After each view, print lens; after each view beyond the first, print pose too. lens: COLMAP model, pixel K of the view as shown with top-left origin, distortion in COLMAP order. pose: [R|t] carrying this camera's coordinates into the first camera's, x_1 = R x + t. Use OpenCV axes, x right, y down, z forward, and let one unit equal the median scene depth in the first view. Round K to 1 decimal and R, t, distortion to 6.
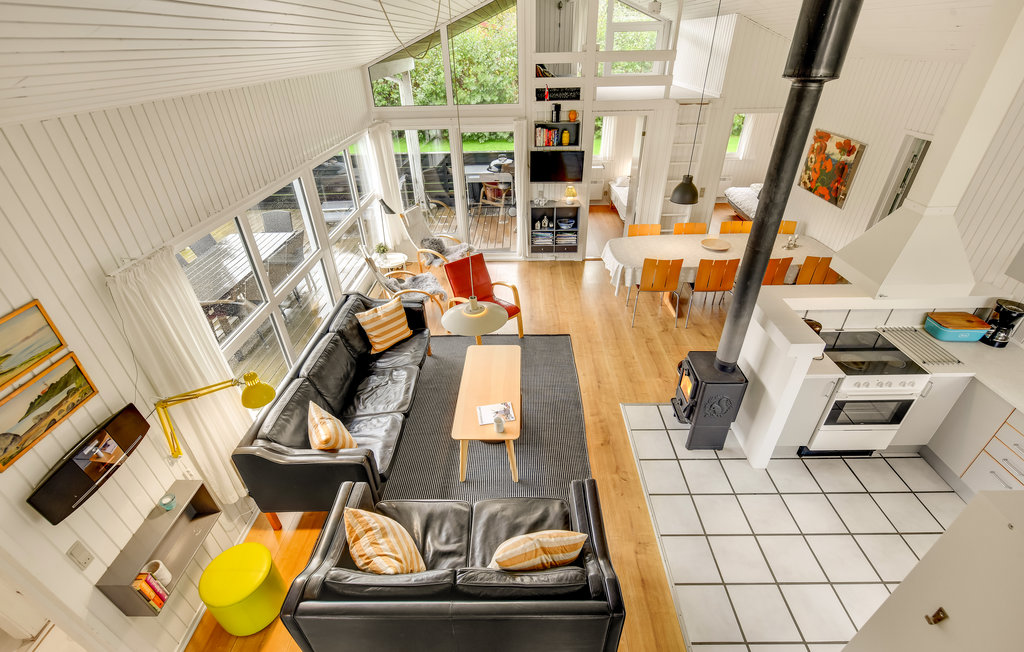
lens RADIAL K [[444.5, 0, 516.1], [0, 444.5, 328.9], [0, 0, 1]] dist [-0.003671, -0.000215]
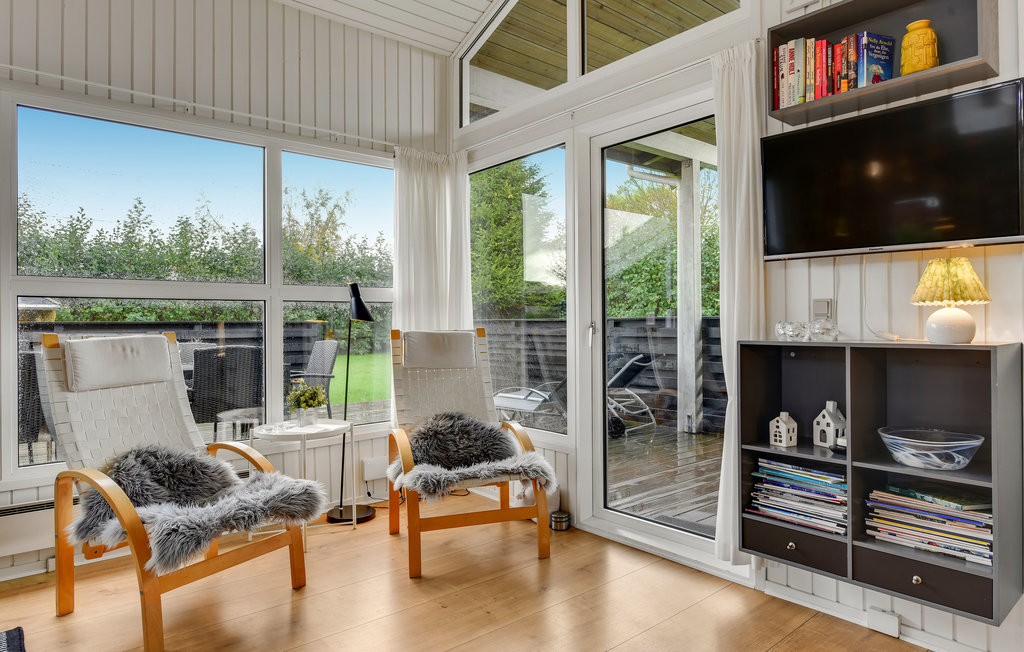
lens RADIAL K [[623.3, 0, 510.6], [0, 623.3, 319.0], [0, 0, 1]] dist [-0.019558, -0.001338]
pose [[0.644354, 0.009535, -0.764668, 0.224996], [-0.417942, 0.841769, -0.341686, -0.129989], [0.640416, 0.539754, 0.546382, 0.797330]]
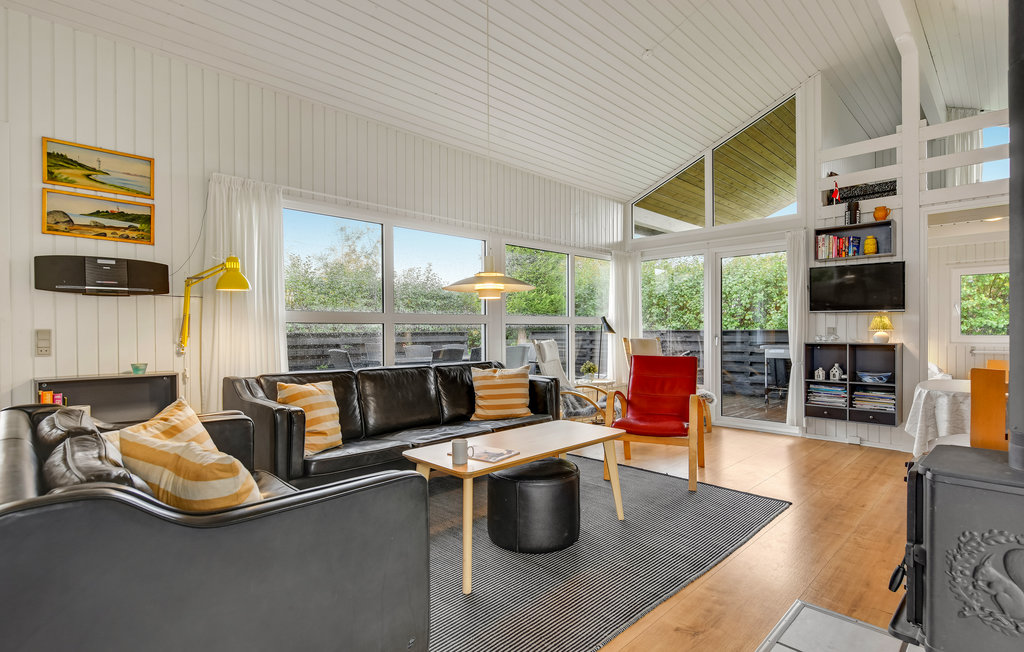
lens RADIAL K [[503.7, 0, 517.5], [0, 503.7, 332.4], [0, 0, 1]] dist [-0.000499, 0.000296]
pose [[0.715158, 0.020774, -0.698655, 0.273088], [-0.385334, 0.845660, -0.369291, 0.169318], [0.583153, 0.533317, 0.612785, 0.305877]]
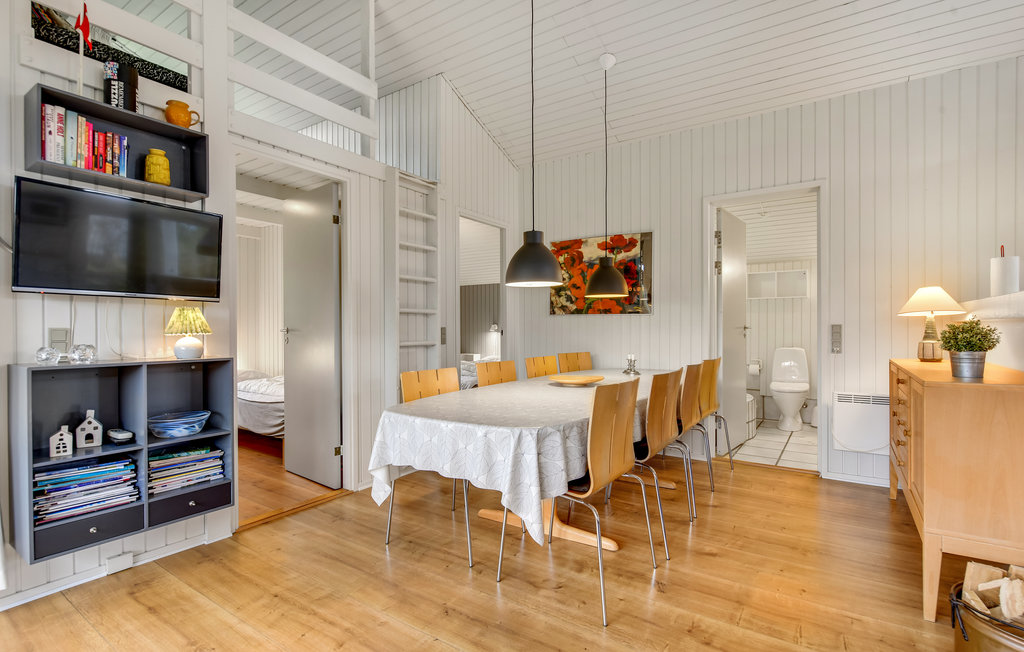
lens RADIAL K [[483.4, 0, 513.6], [0, 483.4, 331.5], [0, 0, 1]] dist [-0.000284, 0.000083]
pose [[0.550801, 0.013380, 0.834529, -0.047730], [0.445998, 0.840429, -0.307840, -0.091828], [-0.705481, 0.541757, 0.456942, 0.727350]]
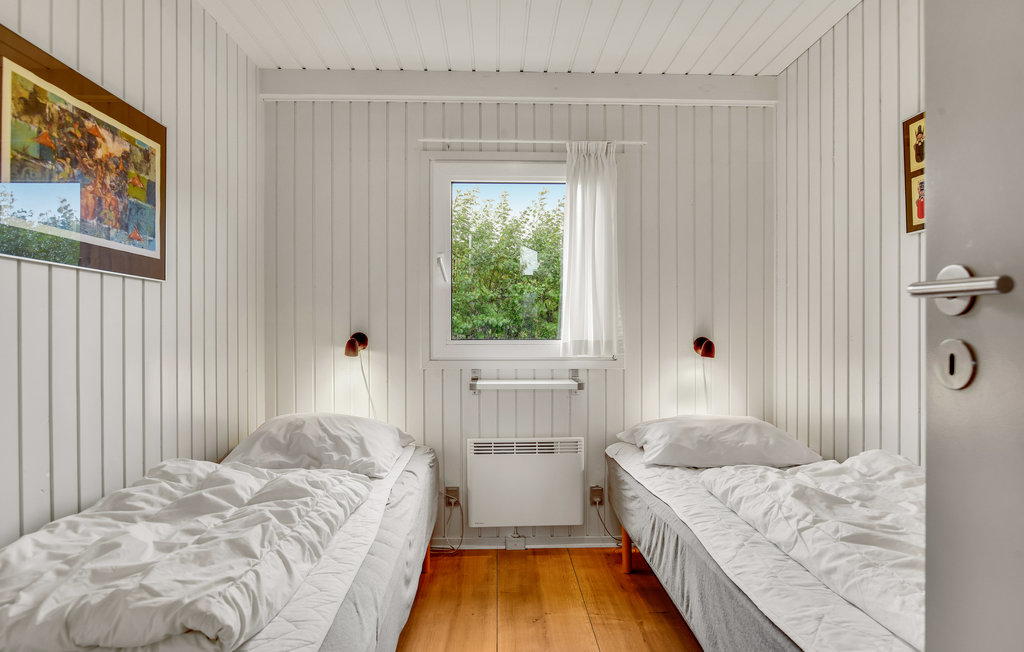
lens RADIAL K [[563.1, 0, 515.8], [0, 563.1, 318.0], [0, 0, 1]] dist [0.001997, 0.000378]
pose [[0.999212, 0.021365, 0.033437, 0.234366], [0.000719, 0.832774, -0.553612, -0.352446], [-0.039674, 0.553200, 0.832103, 1.129490]]
